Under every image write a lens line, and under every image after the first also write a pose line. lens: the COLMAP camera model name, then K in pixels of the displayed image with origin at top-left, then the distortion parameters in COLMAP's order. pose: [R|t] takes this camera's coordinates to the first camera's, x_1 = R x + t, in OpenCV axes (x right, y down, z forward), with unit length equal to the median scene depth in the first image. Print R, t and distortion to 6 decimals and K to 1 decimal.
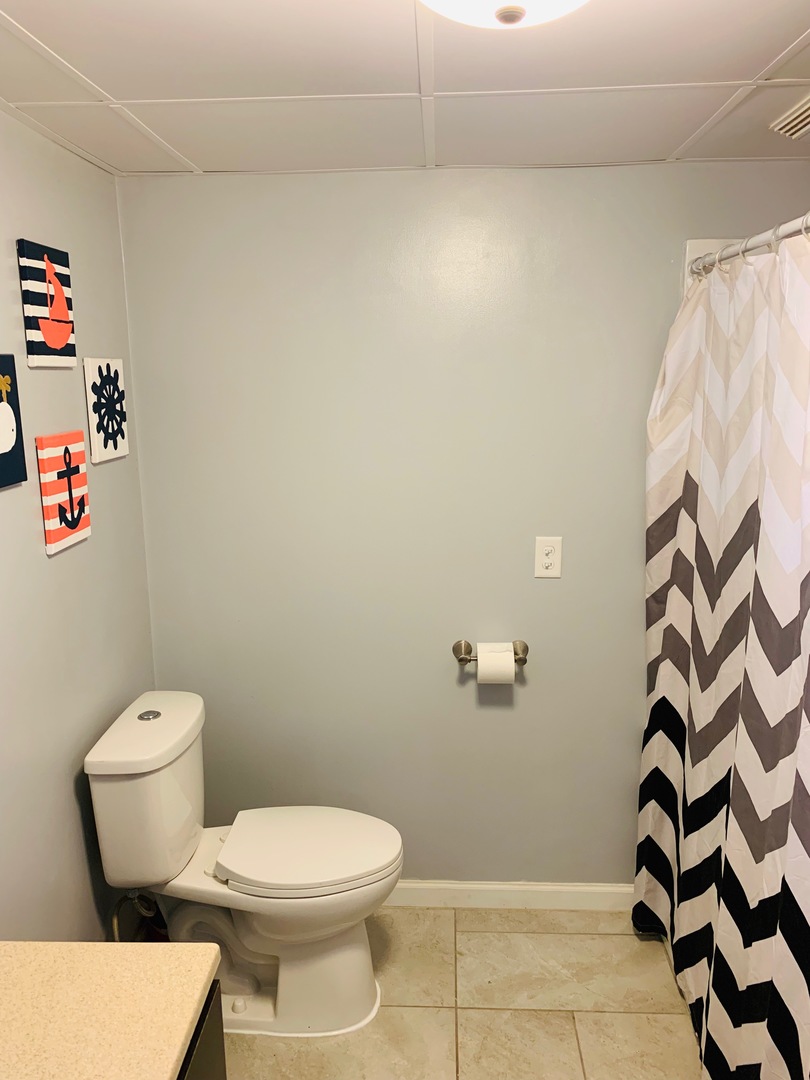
lens RADIAL K [[825.0, 0, 406.6], [0, 825.0, 534.9], [0, 0, 1]] dist [0.044158, -0.054593]
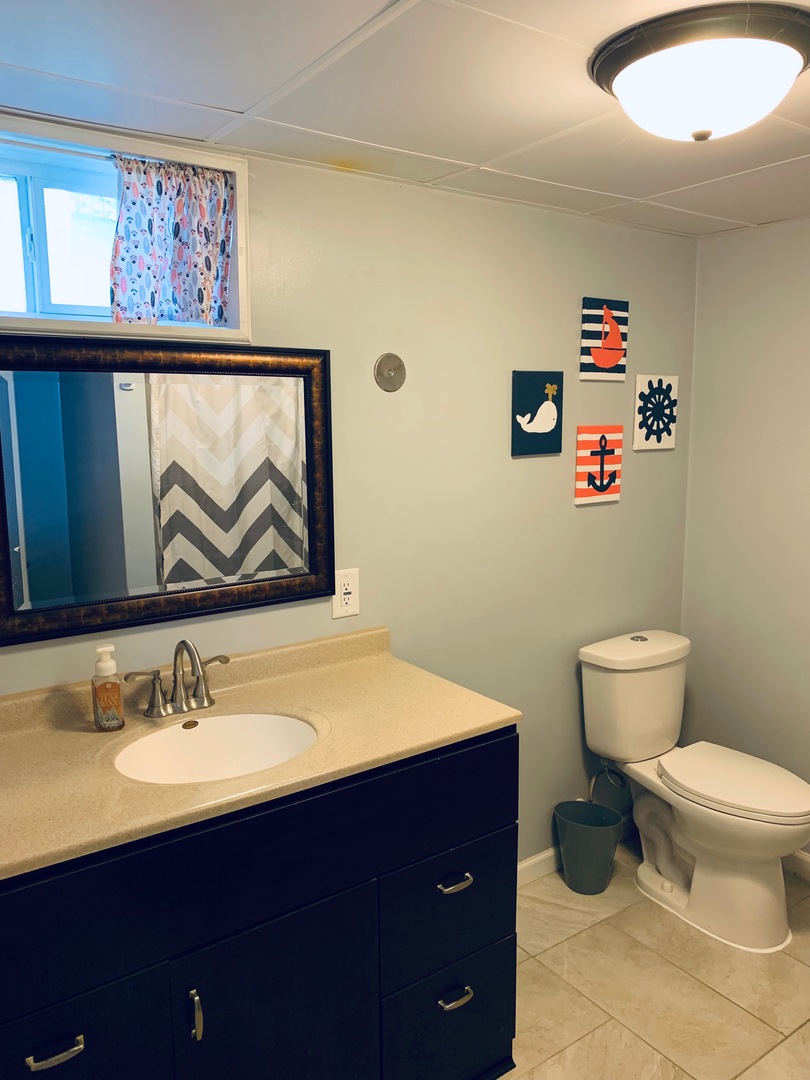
lens RADIAL K [[825.0, 0, 407.4], [0, 825.0, 541.2], [0, 0, 1]] dist [0.044158, -0.054593]
pose [[0.611854, 0.136462, -0.779110, 0.523400], [-0.161962, 0.985749, 0.045463, 0.066174], [0.774211, 0.098370, 0.625236, -0.154041]]
